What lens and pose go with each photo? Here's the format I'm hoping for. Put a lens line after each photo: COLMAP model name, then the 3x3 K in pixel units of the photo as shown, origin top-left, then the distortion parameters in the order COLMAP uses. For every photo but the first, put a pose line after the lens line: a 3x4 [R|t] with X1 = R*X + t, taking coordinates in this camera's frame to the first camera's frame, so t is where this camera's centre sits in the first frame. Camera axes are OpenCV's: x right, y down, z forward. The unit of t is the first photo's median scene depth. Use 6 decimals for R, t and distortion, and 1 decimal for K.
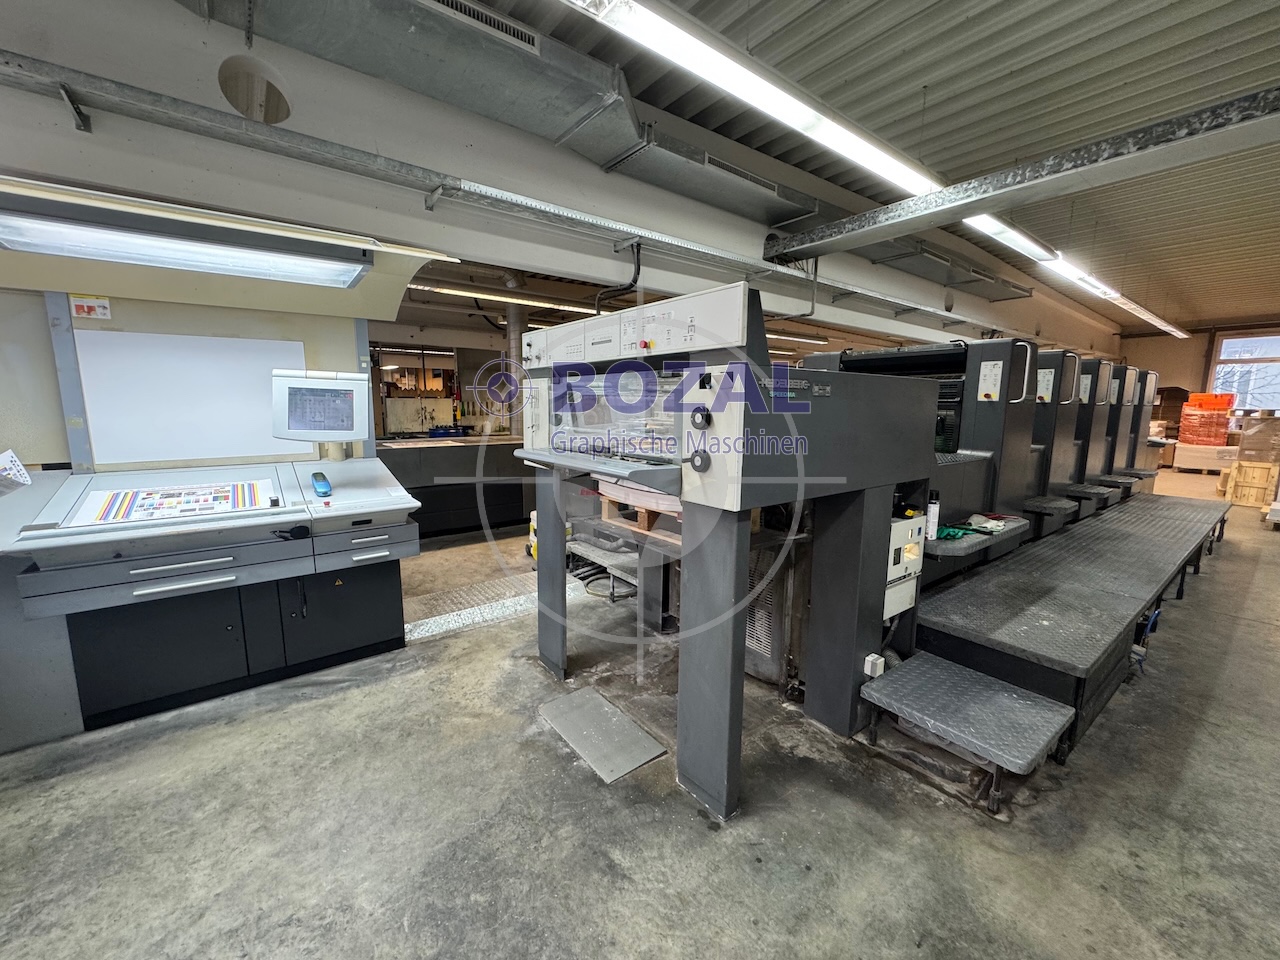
lens RADIAL K [[513.8, 0, 636.5], [0, 513.8, 476.4], [0, 0, 1]] dist [-0.001089, -0.000558]
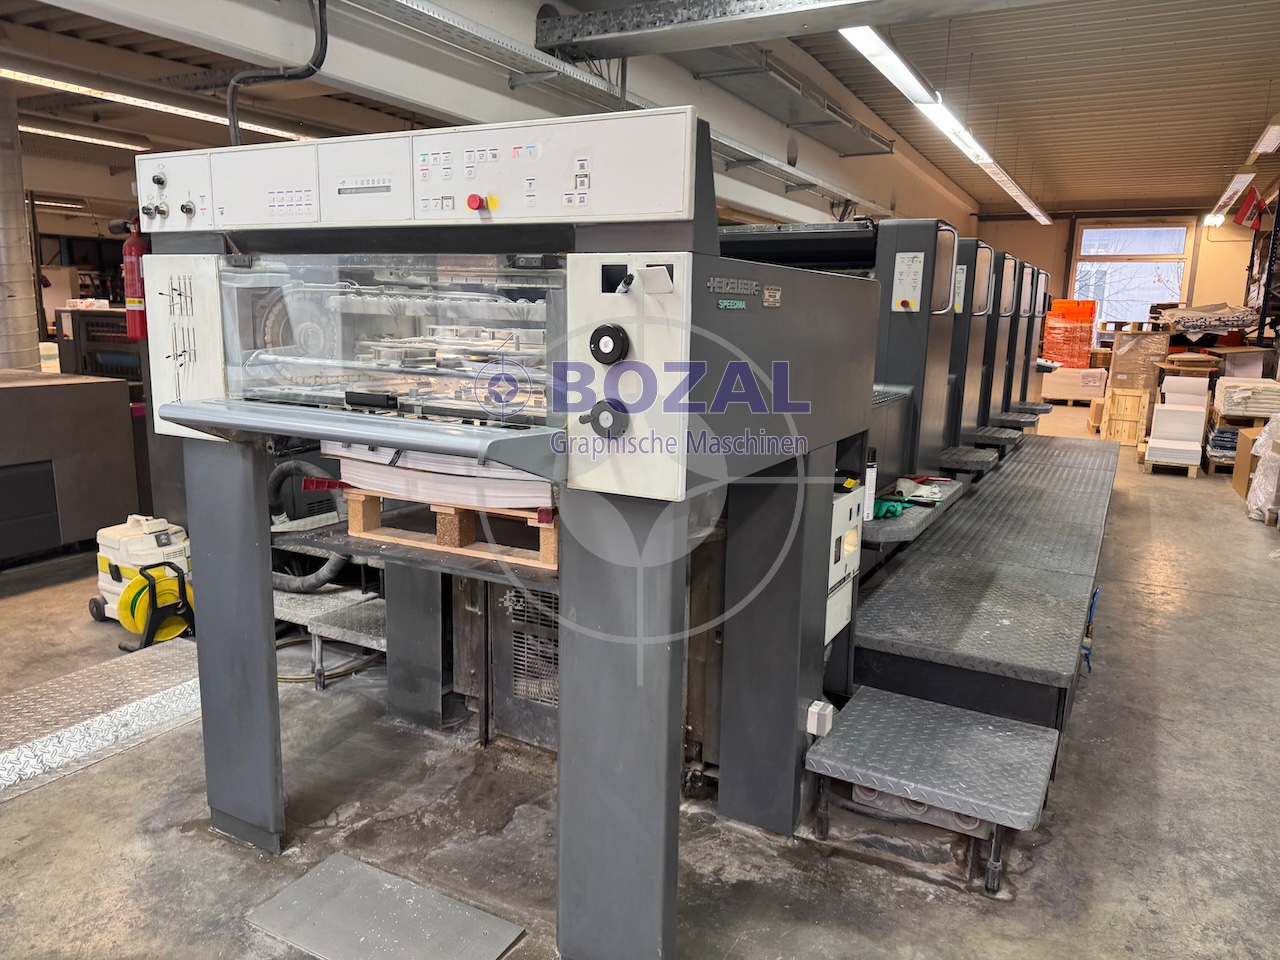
lens RADIAL K [[909.7, 0, 640.0], [0, 909.7, 480.0], [0, 0, 1]] dist [0.031562, -0.036496]
pose [[0.910158, -0.063895, 0.409305, -0.181818], [0.042705, 0.997241, 0.060714, -0.014811], [-0.412055, -0.037780, 0.910375, 0.042072]]
